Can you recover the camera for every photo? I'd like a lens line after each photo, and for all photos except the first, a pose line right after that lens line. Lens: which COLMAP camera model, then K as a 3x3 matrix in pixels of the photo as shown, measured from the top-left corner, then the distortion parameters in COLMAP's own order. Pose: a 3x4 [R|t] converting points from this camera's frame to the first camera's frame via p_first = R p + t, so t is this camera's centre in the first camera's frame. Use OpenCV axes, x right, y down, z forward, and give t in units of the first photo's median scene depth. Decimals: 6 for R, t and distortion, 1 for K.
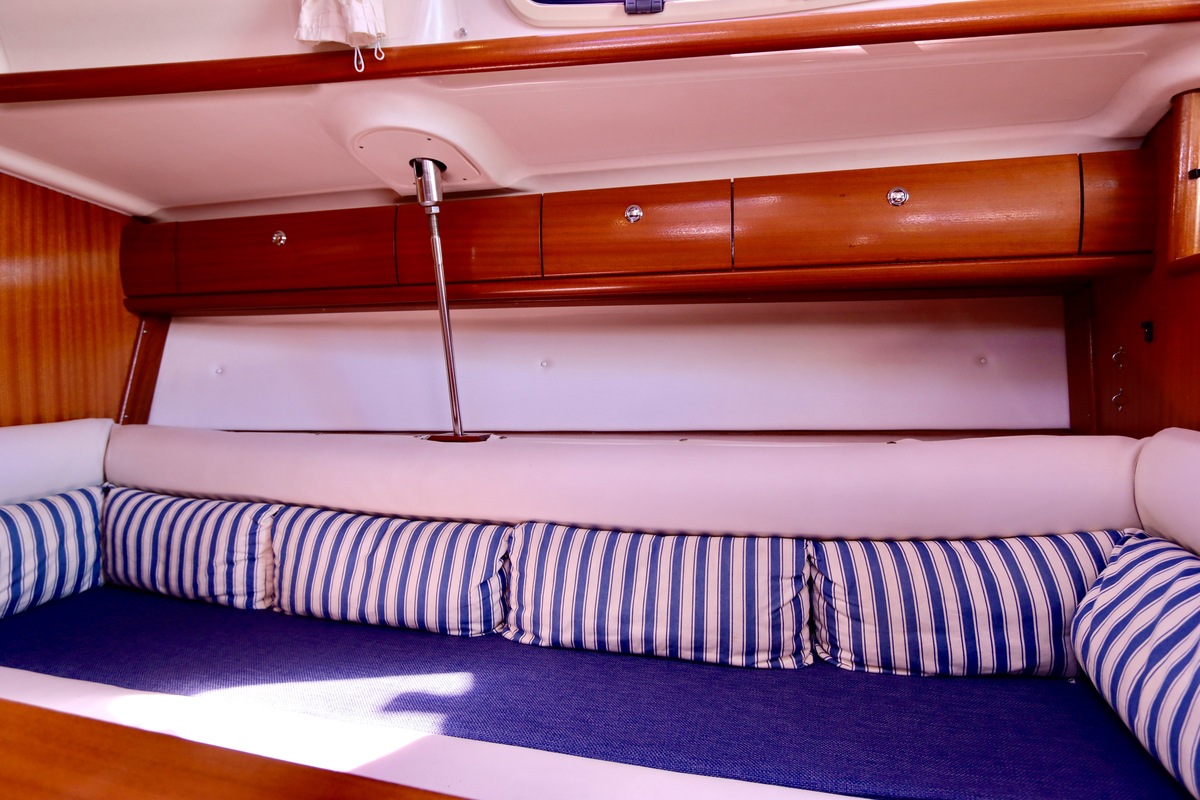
lens RADIAL K [[645.6, 0, 603.0], [0, 645.6, 389.3], [0, 0, 1]] dist [-0.019491, 0.004294]
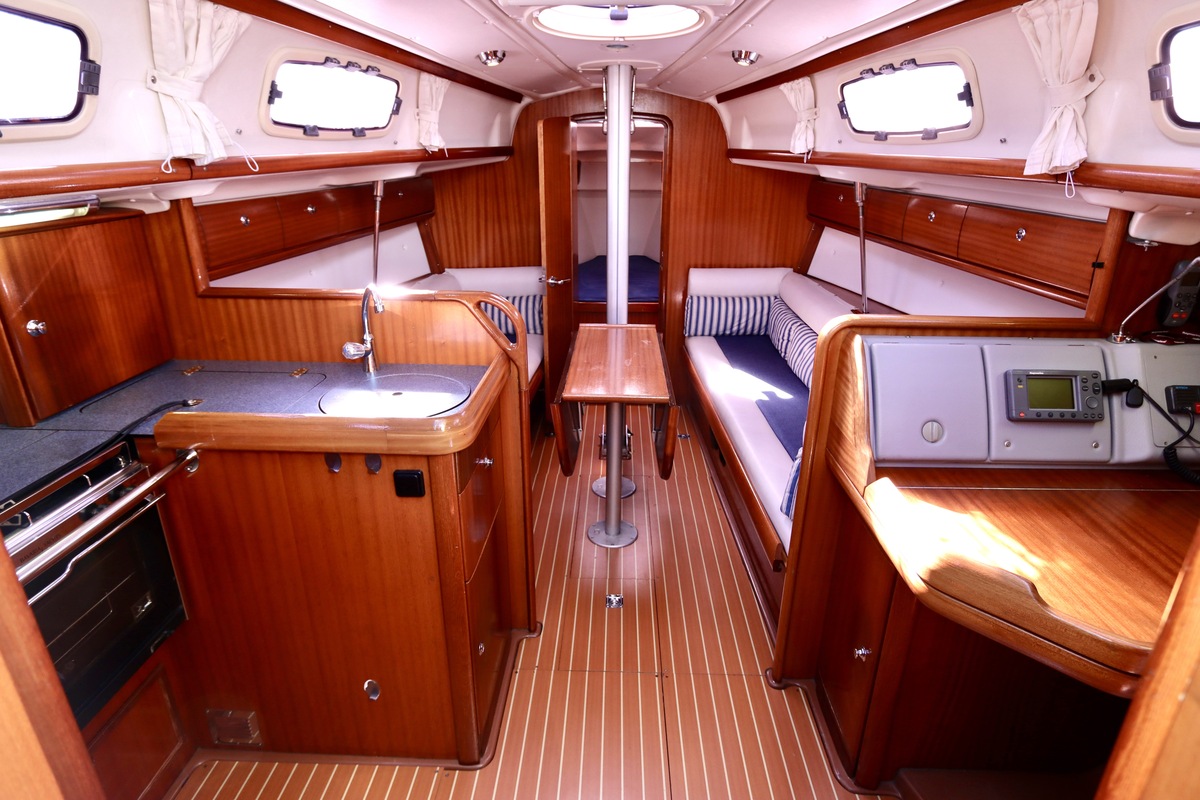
lens RADIAL K [[645.6, 0, 603.0], [0, 645.6, 389.3], [0, 0, 1]] dist [-0.019491, 0.004294]
pose [[0.277076, 0.353524, -0.893448, 1.558418], [-0.043518, 0.933517, 0.355882, -0.419045], [0.959862, -0.059726, 0.274040, -0.397973]]
